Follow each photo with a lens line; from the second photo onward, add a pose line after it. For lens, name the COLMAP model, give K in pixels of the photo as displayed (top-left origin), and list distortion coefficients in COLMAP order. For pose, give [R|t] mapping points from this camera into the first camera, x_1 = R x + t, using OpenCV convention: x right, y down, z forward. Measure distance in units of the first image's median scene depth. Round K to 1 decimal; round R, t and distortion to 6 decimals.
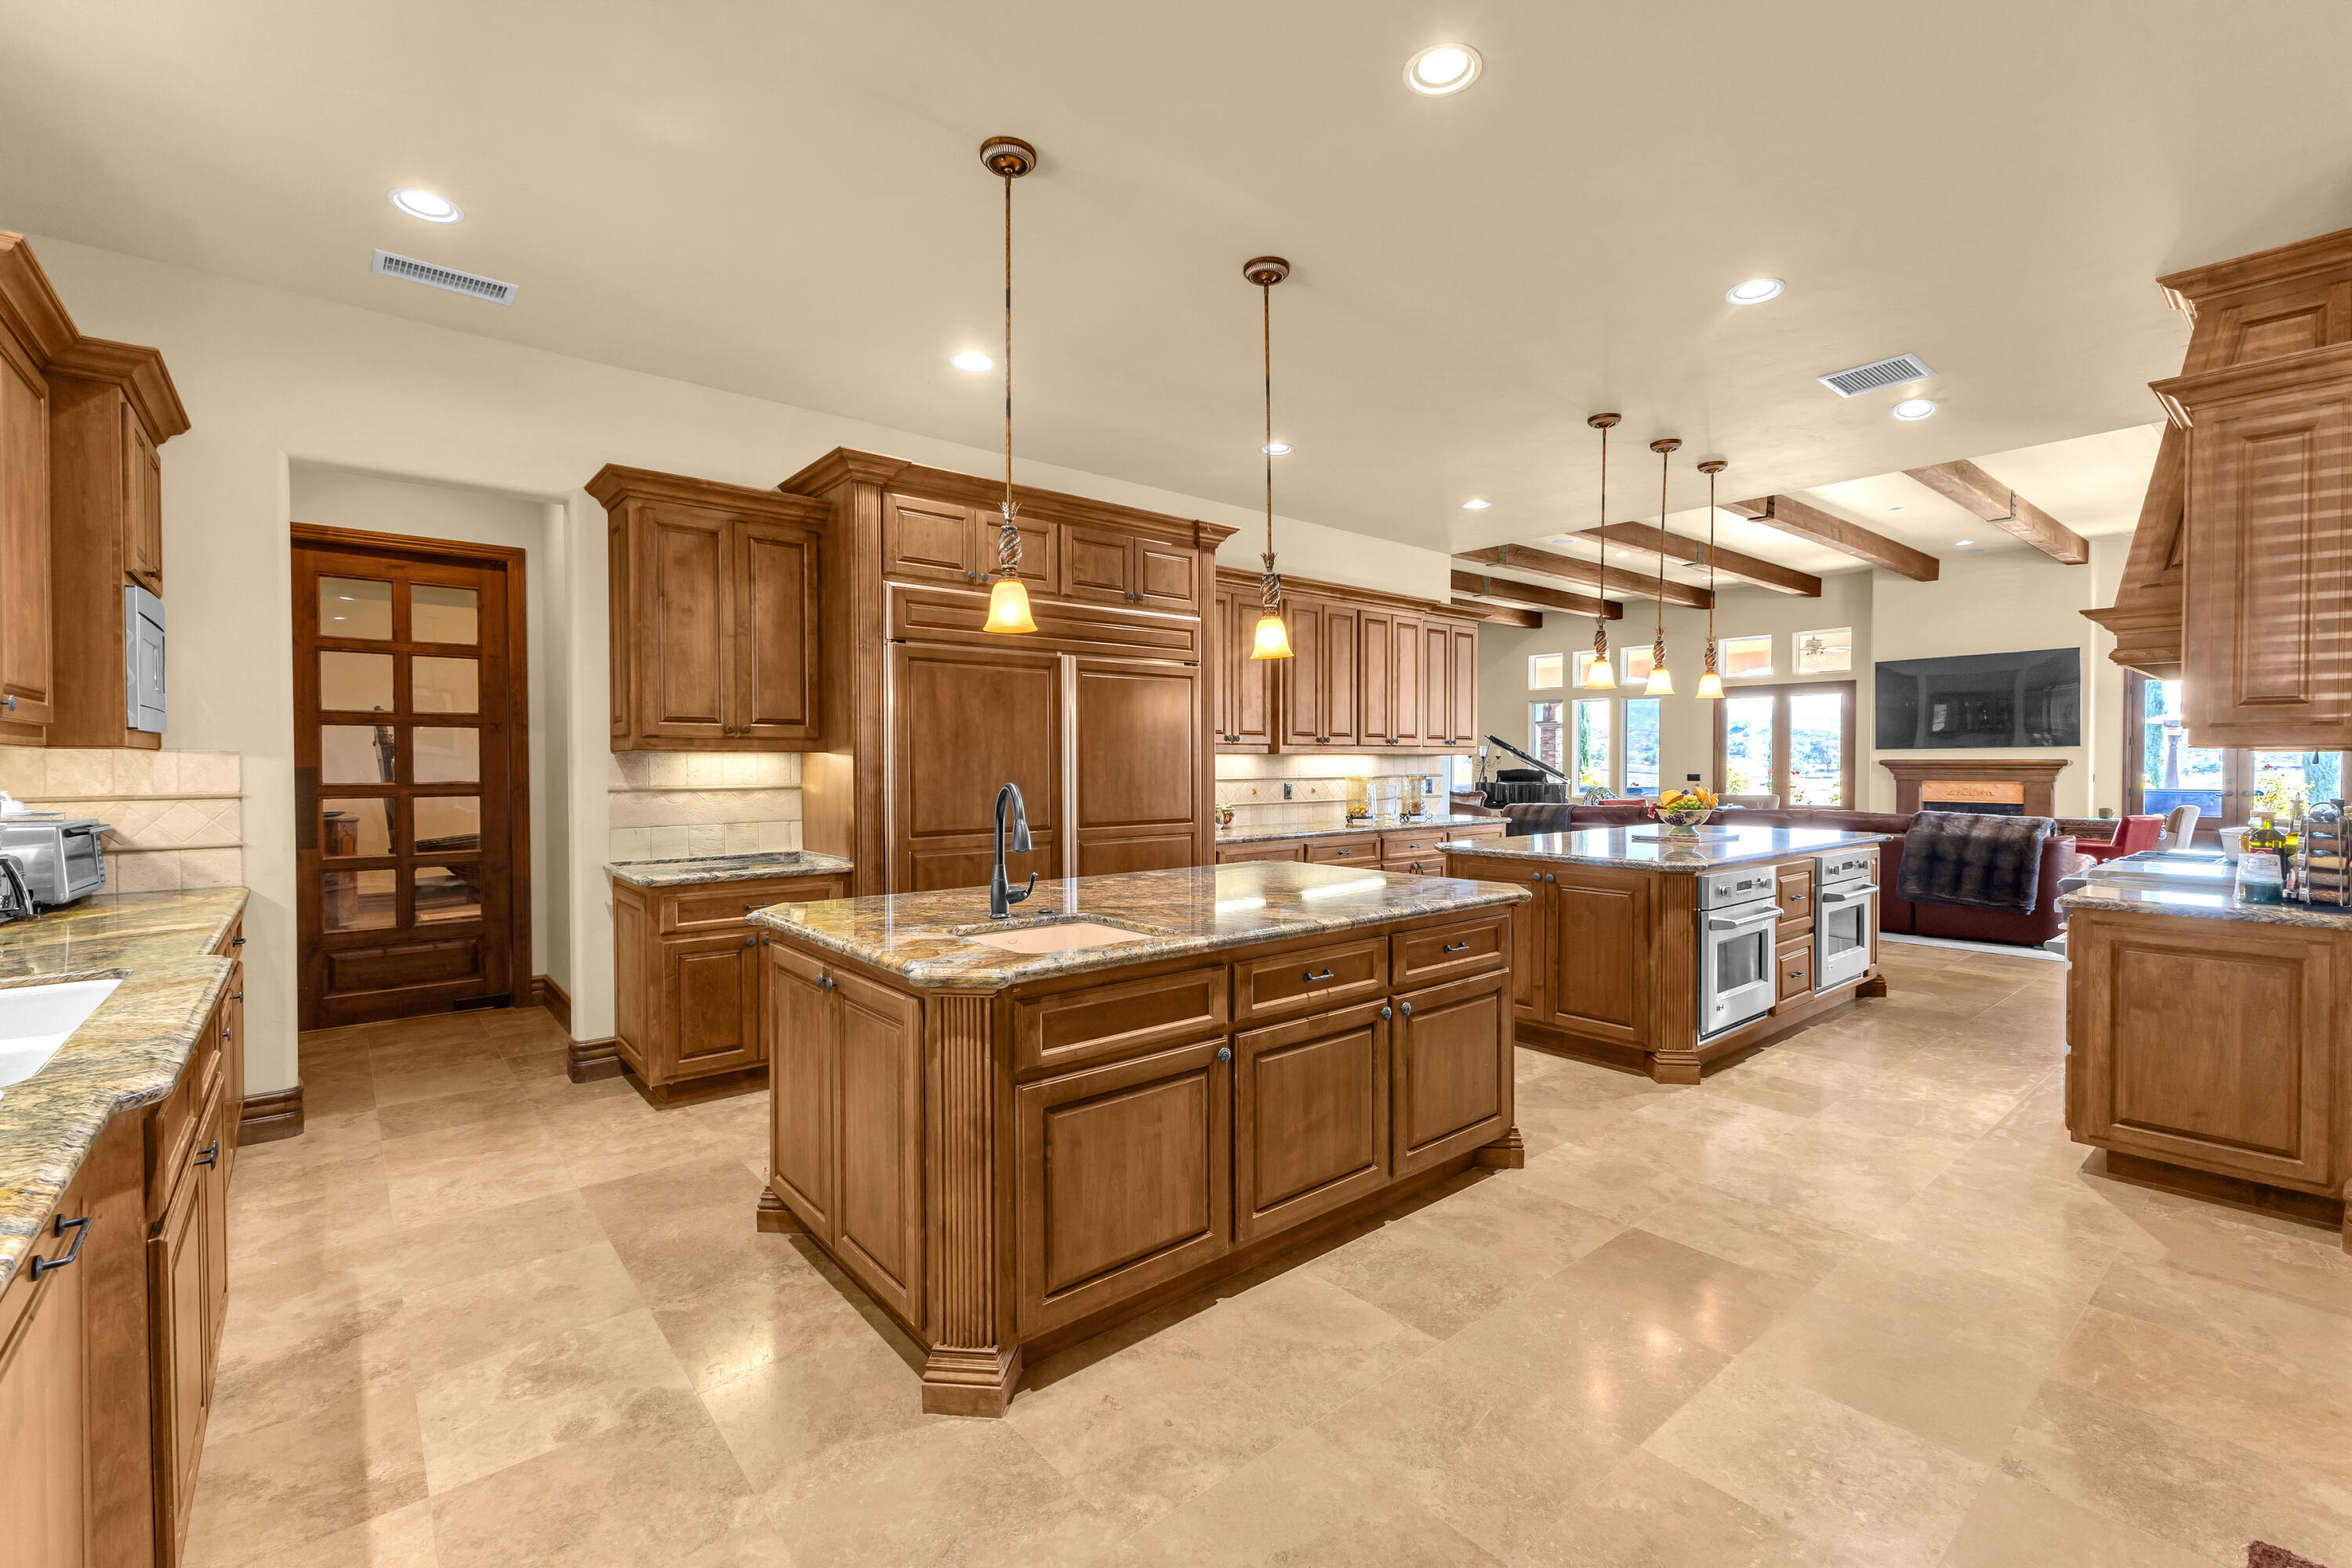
lens RADIAL K [[1009.7, 0, 1175.0], [0, 1009.7, 777.0], [0, 0, 1]] dist [0.005149, 0.000221]
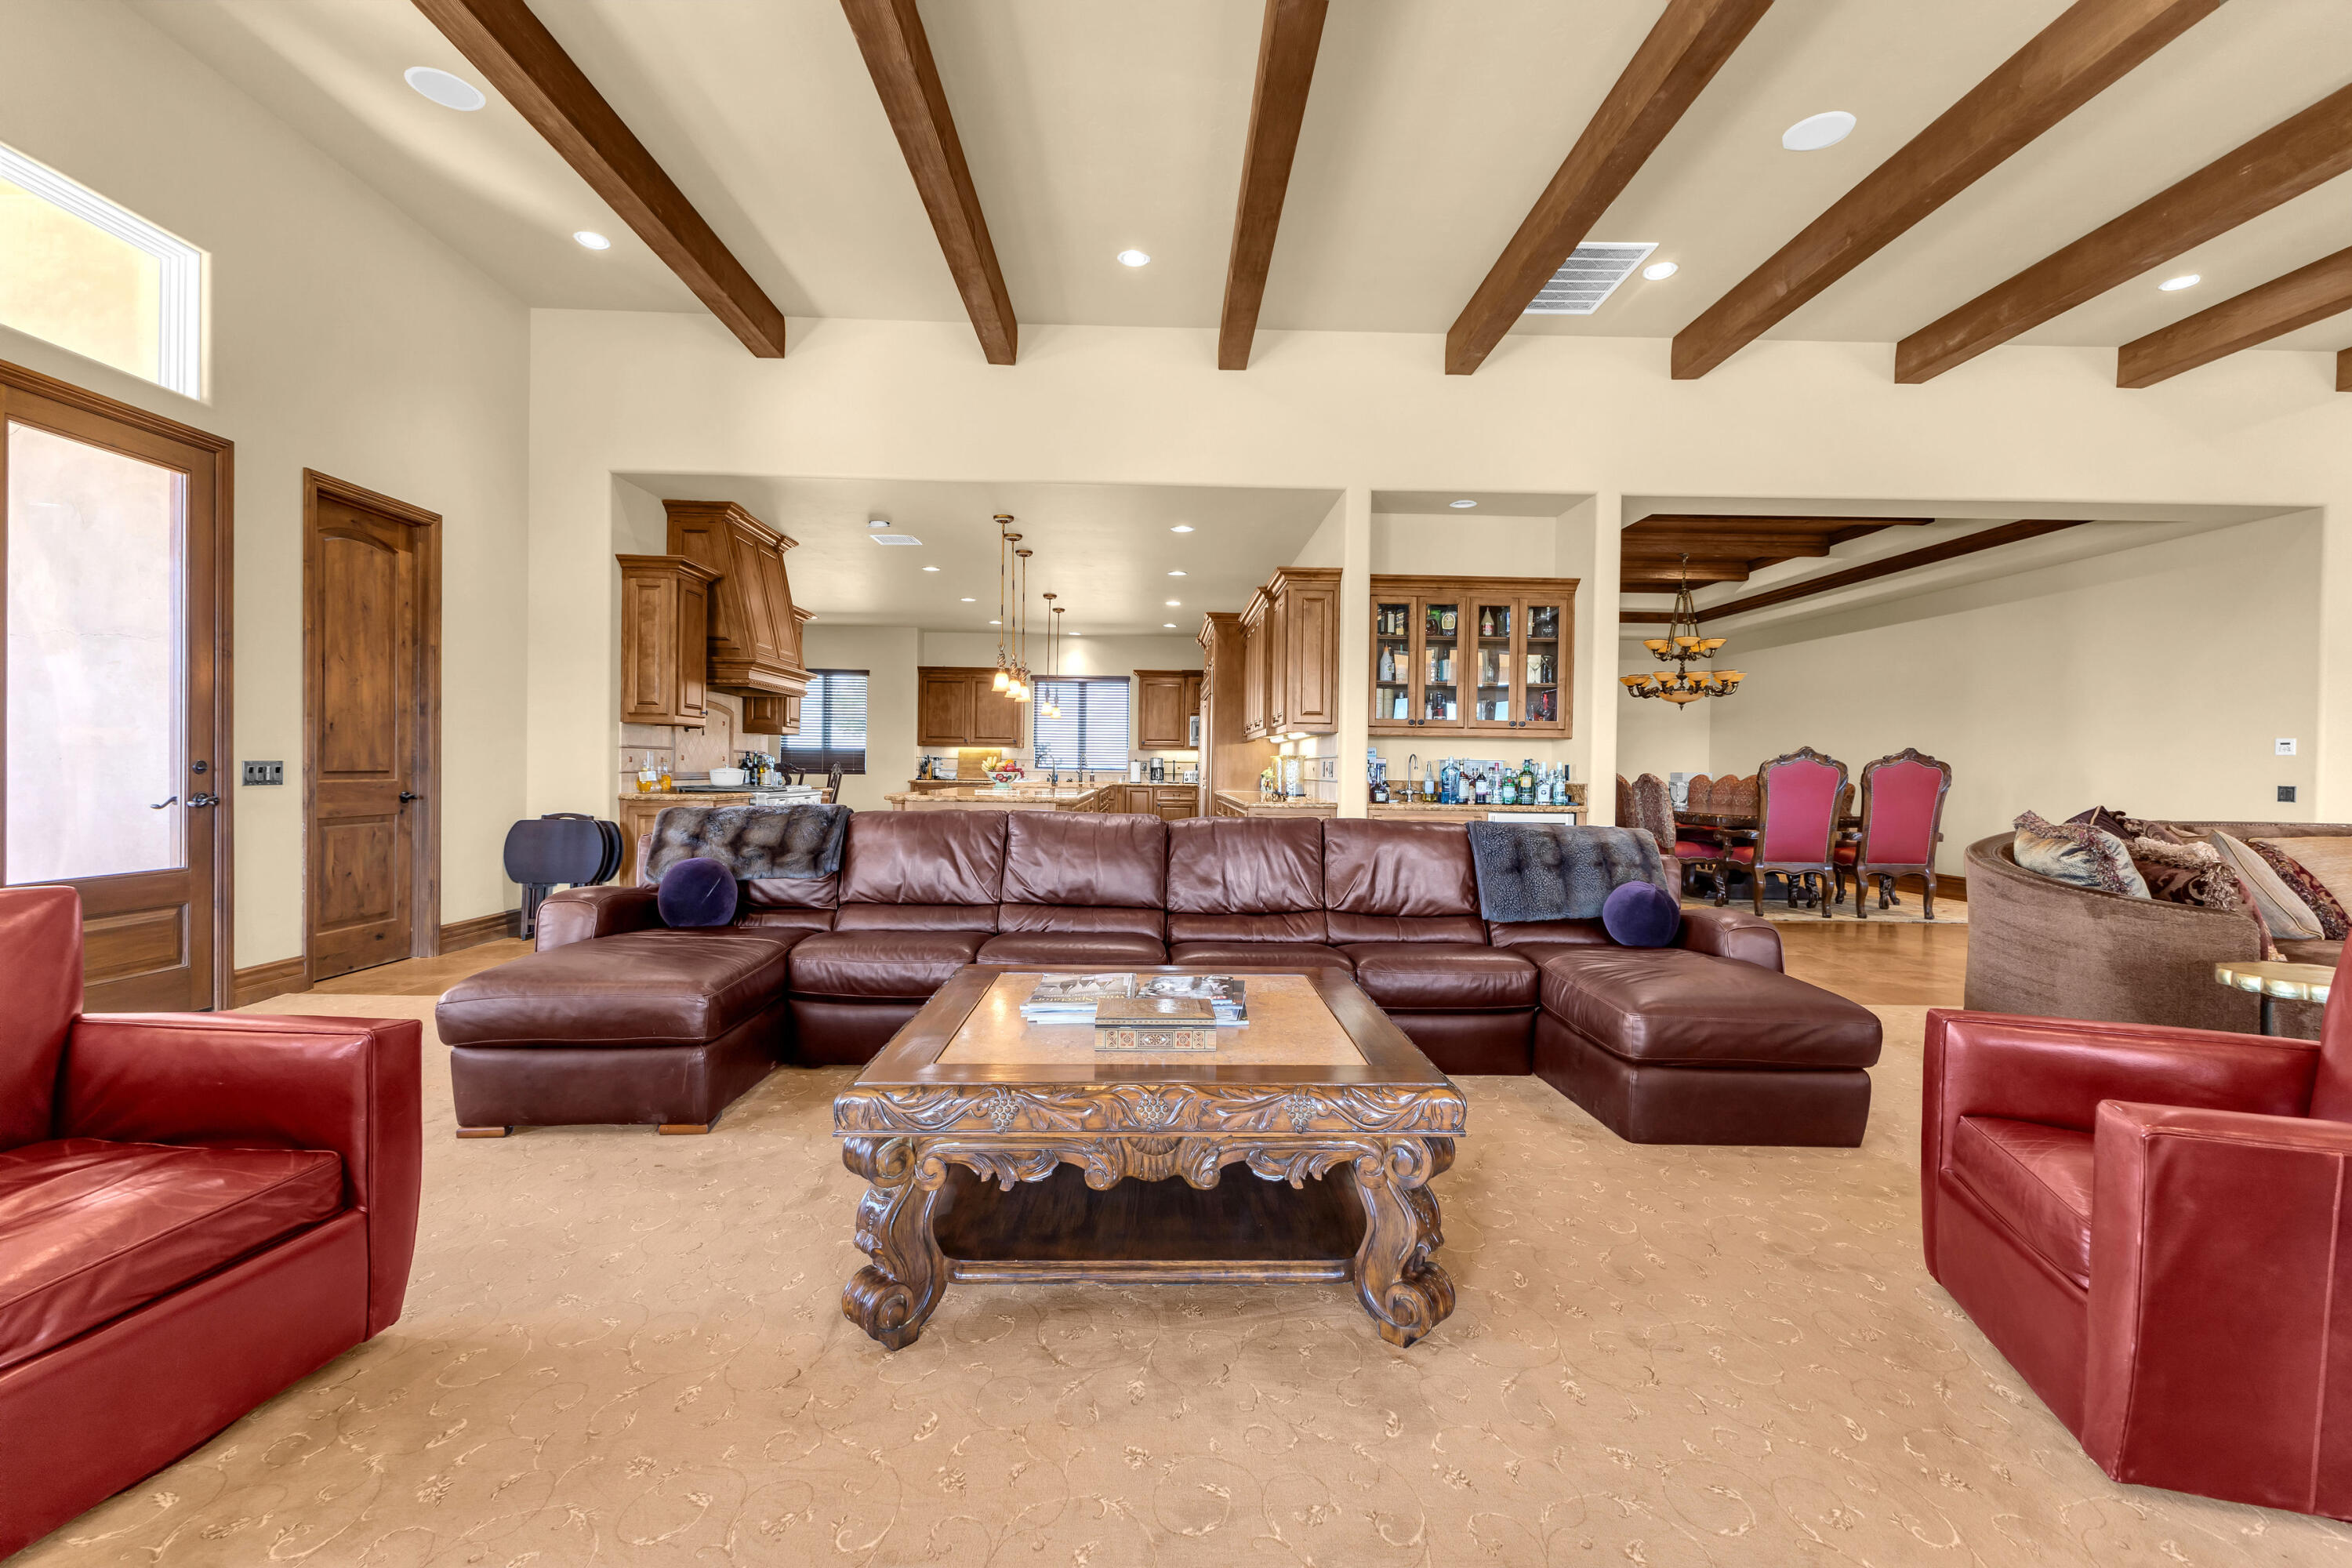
lens RADIAL K [[1011.6, 0, 1177.7], [0, 1011.6, 776.3], [0, 0, 1]] dist [0.016759, -0.007328]
pose [[-0.625228, 0.003171, -0.780435, 1.853606], [-0.019615, 0.999612, 0.019776, 0.001722], [0.780195, 0.027672, -0.624924, 2.633930]]
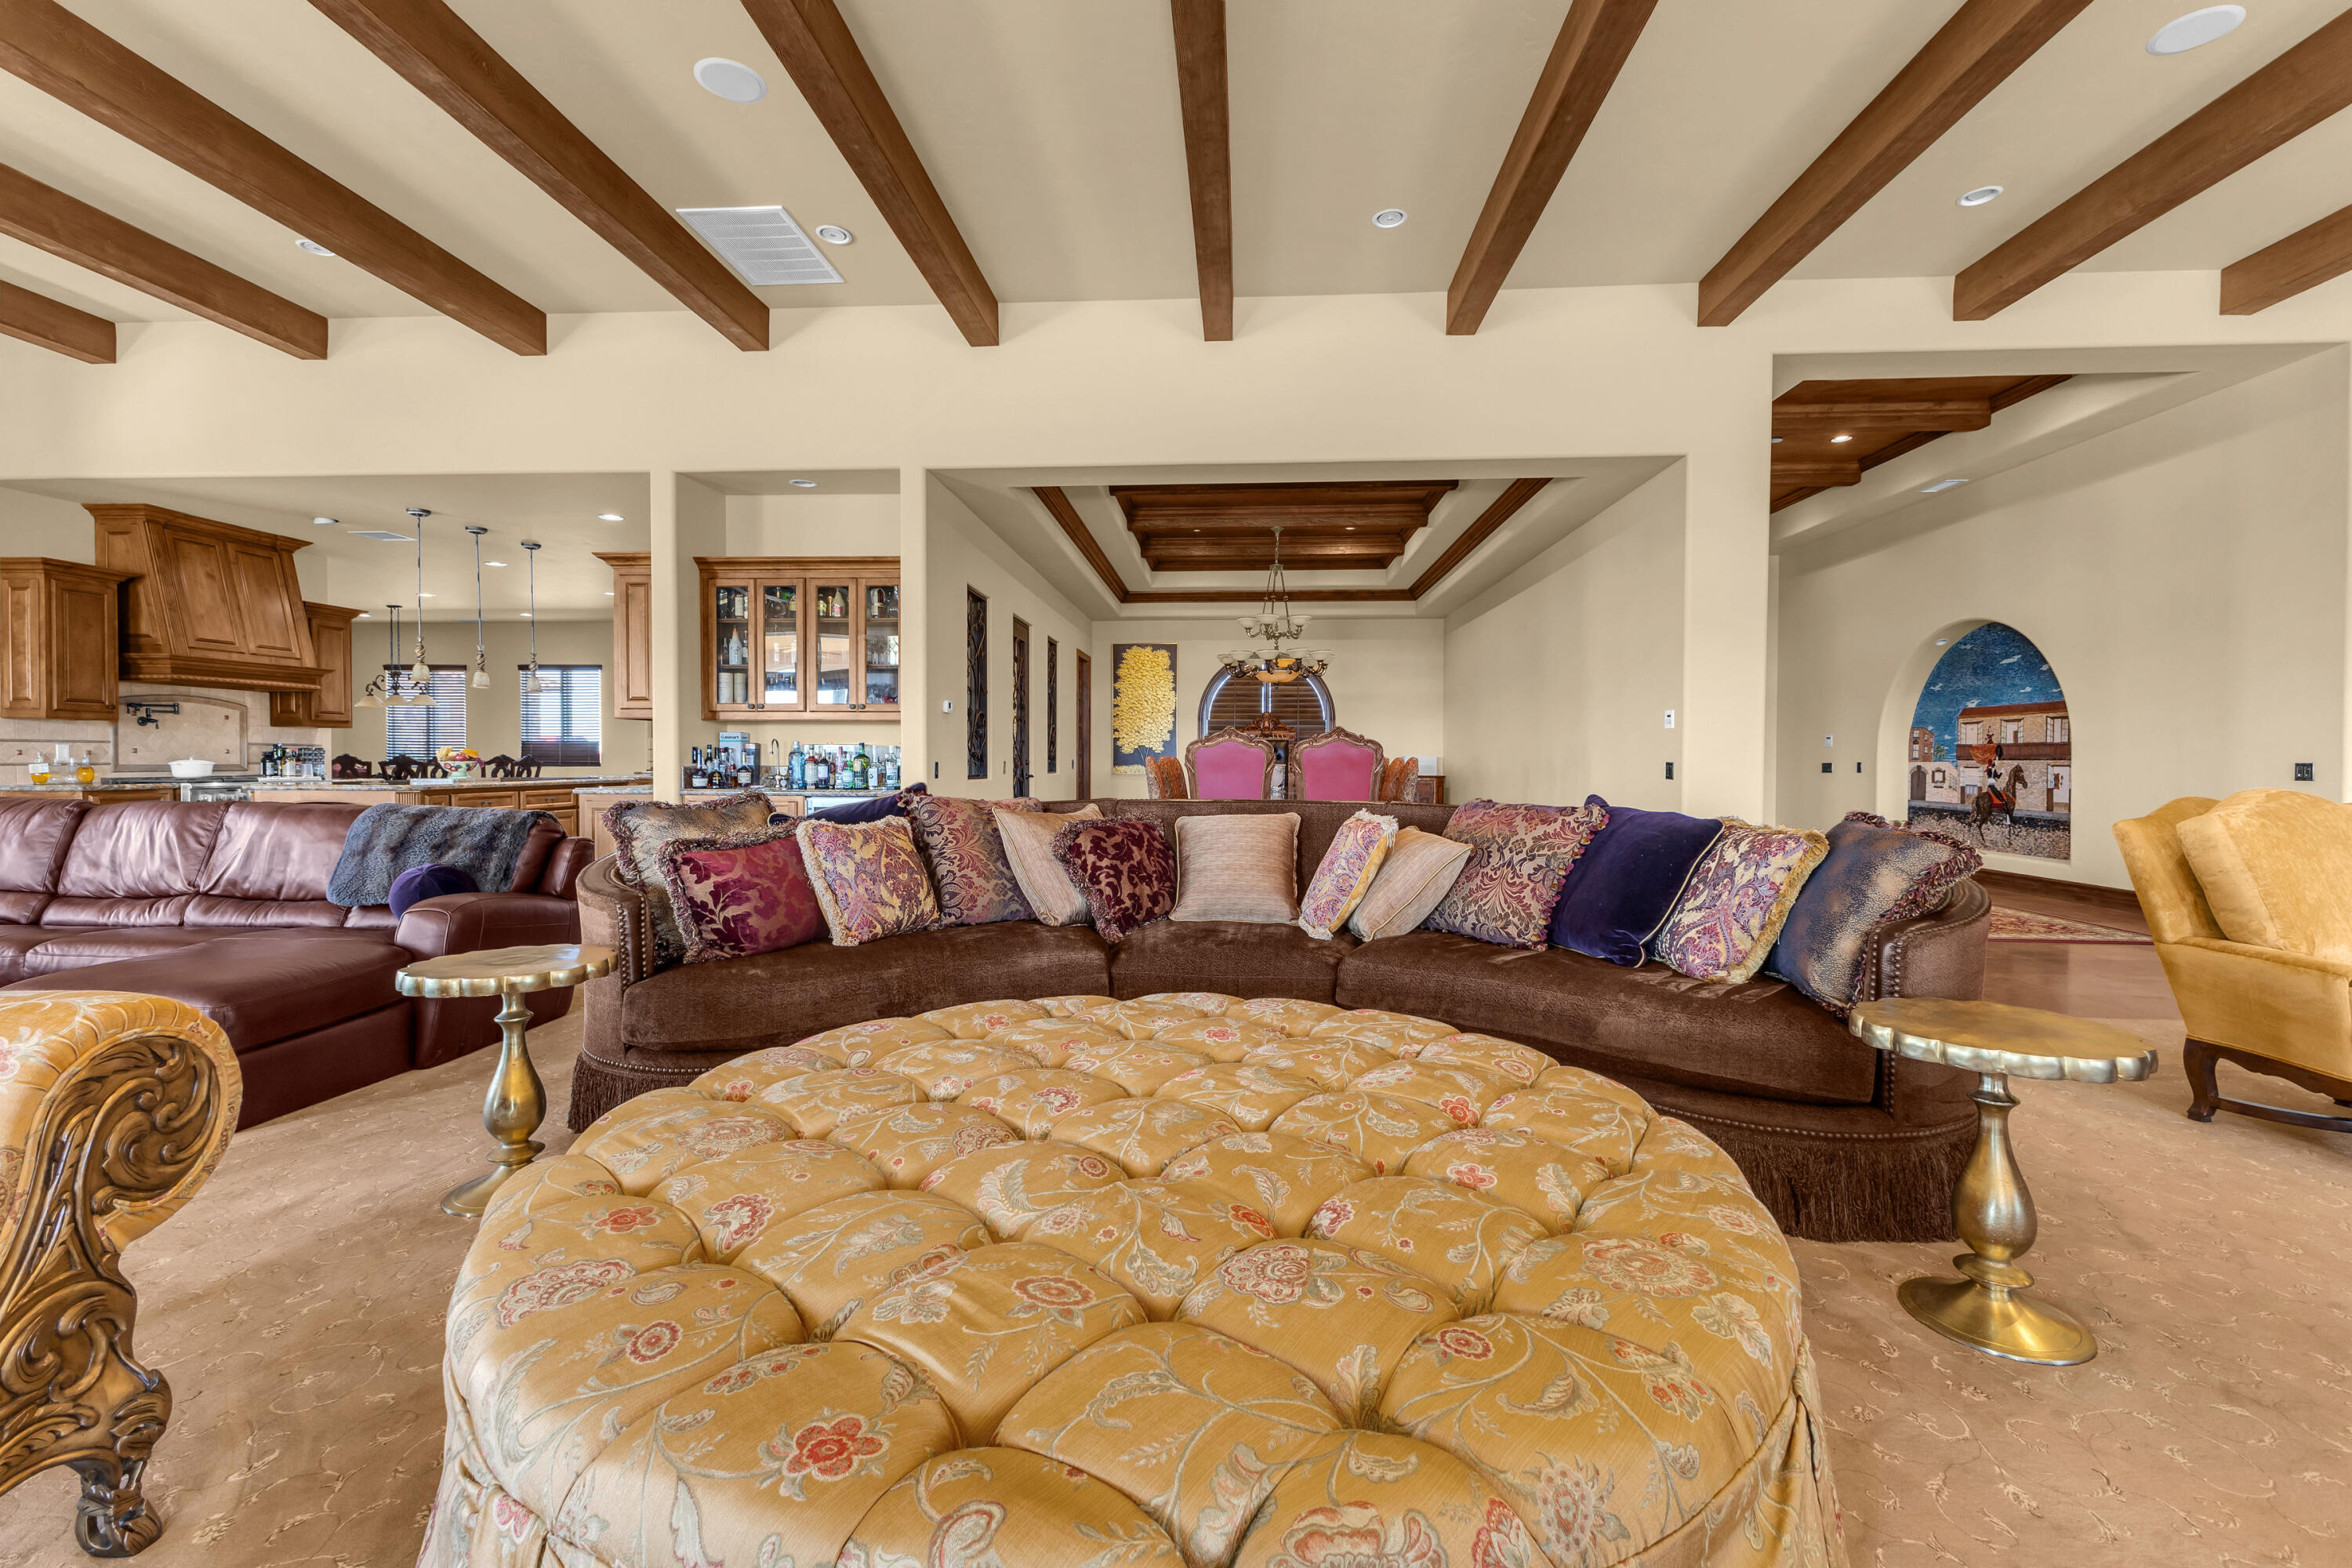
lens RADIAL K [[1047.8, 0, 1186.6], [0, 1047.8, 777.6], [0, 0, 1]] dist [0.014896, -0.000302]
pose [[-0.698650, 0.017964, -0.715238, 1.075536], [-0.007429, 0.999449, 0.032358, -0.006577], [0.715425, 0.027920, -0.698132, 3.549338]]
